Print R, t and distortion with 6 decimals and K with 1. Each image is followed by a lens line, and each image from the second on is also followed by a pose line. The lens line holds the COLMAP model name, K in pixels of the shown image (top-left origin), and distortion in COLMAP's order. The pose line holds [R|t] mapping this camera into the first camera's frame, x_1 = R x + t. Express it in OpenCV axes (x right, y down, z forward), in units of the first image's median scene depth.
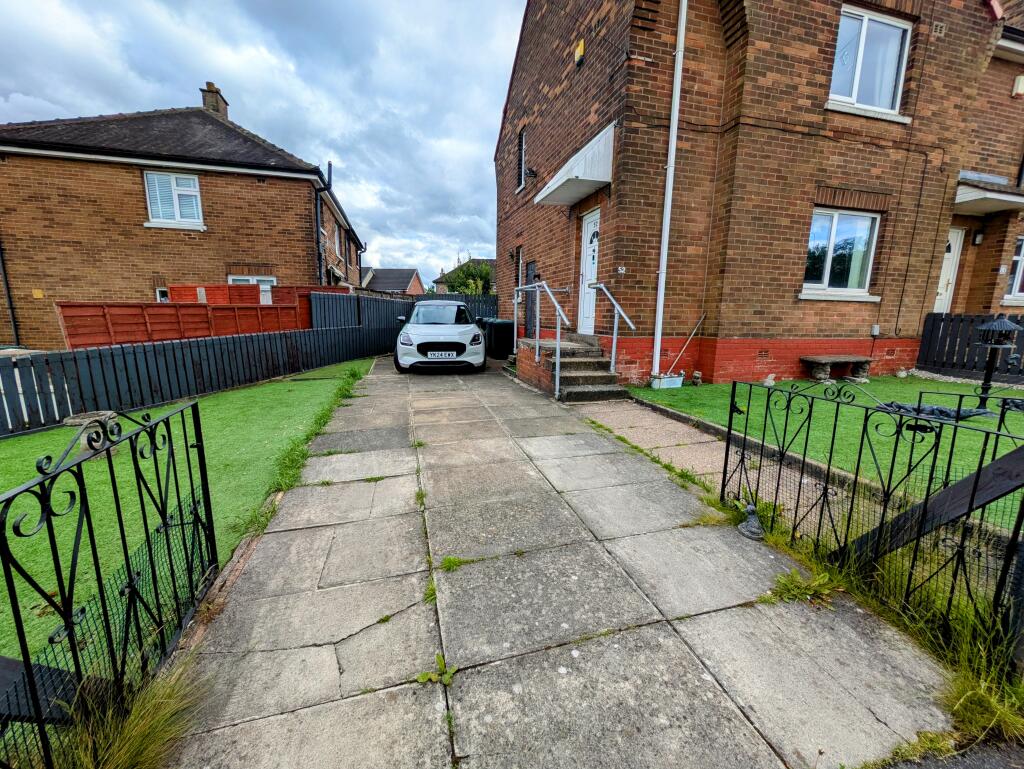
lens RADIAL K [[404.8, 0, 507.3], [0, 404.8, 382.3], [0, 0, 1]] dist [-0.002007, 0.000496]
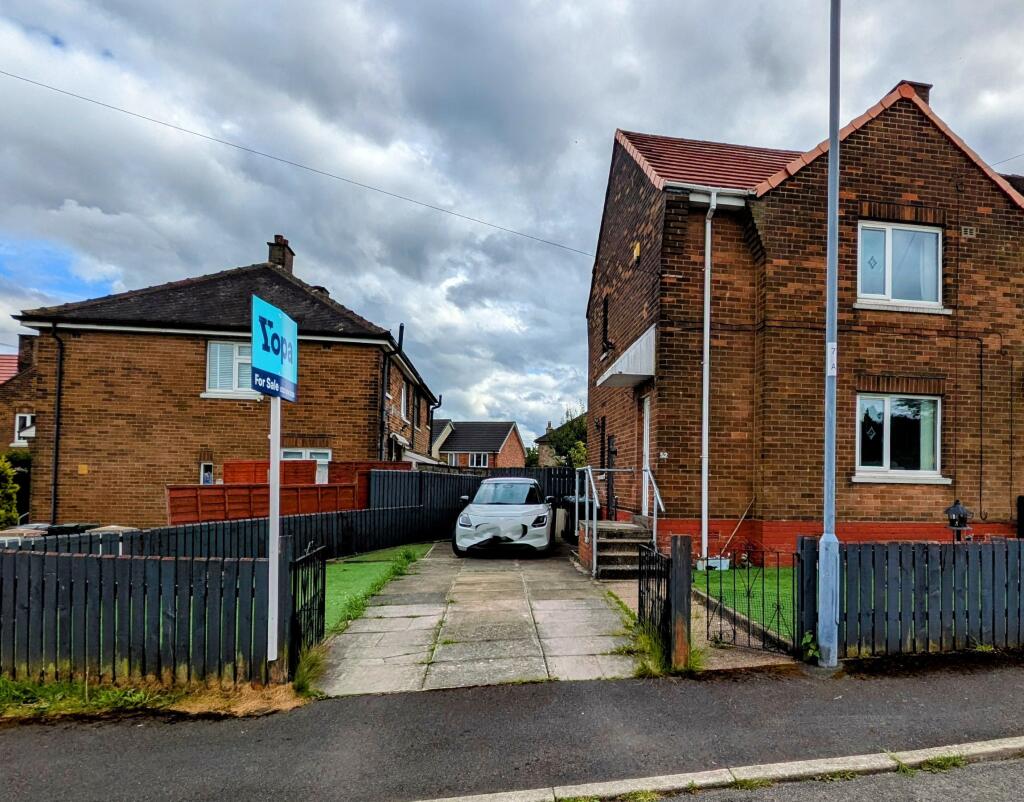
lens RADIAL K [[659.0, 0, 612.4], [0, 659.0, 466.6], [0, 0, 1]] dist [0.005324, -0.001536]
pose [[0.997039, 0.000770, -0.076893, 0.261868], [-0.015690, 0.980951, -0.193619, 0.078437], [0.075279, 0.194252, 0.978059, -0.627679]]
